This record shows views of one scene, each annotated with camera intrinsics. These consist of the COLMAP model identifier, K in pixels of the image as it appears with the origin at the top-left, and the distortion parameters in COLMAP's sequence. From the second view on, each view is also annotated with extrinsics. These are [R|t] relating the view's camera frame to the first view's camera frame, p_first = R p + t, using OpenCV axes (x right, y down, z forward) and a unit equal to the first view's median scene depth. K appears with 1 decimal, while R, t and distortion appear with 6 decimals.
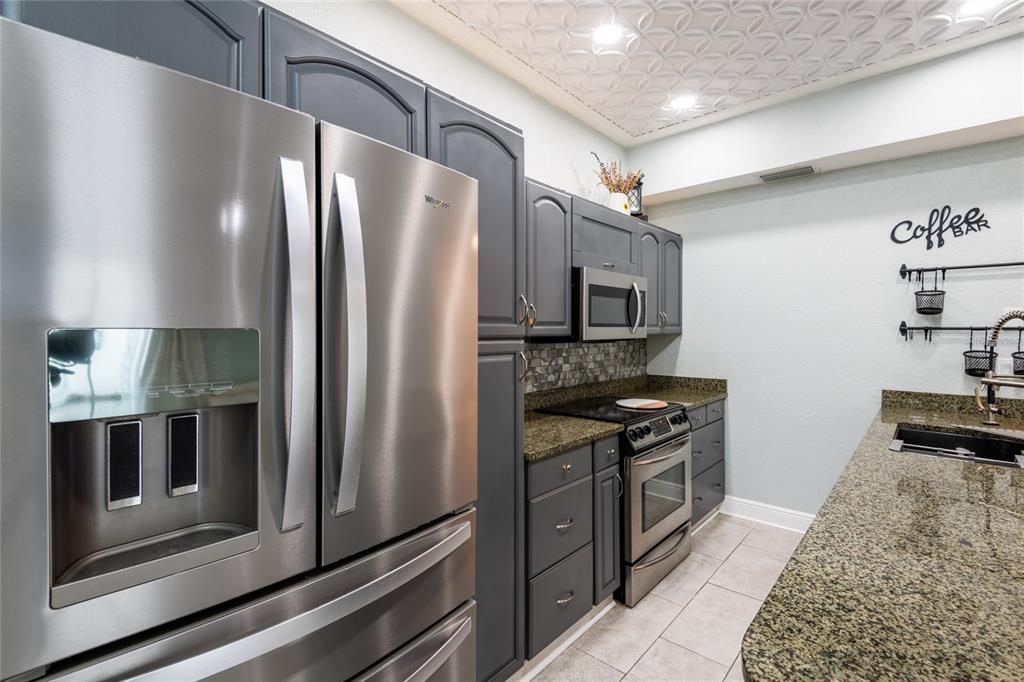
lens RADIAL K [[478.4, 0, 518.3], [0, 478.4, 335.1], [0, 0, 1]] dist [0.015474, -0.010042]
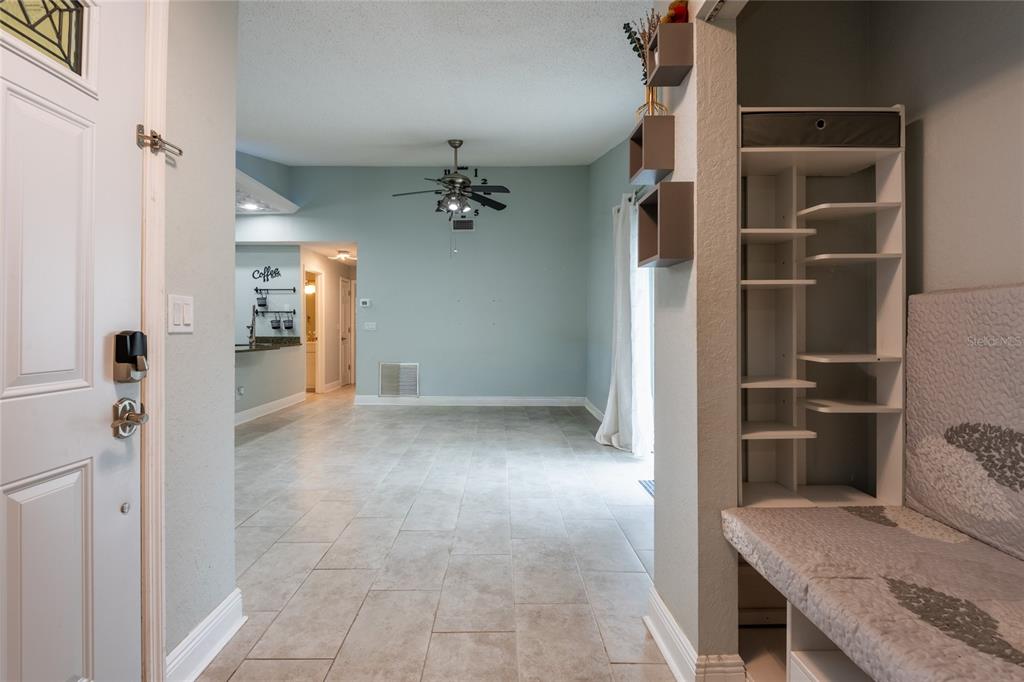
lens RADIAL K [[486.4, 0, 496.6], [0, 486.4, 325.5], [0, 0, 1]] dist [0.002707, 0.000379]
pose [[0.757365, 0.006220, 0.652963, 0.082323], [0.006300, 0.999838, -0.016832, 0.111201], [-0.652962, 0.016861, 0.757203, -1.822272]]
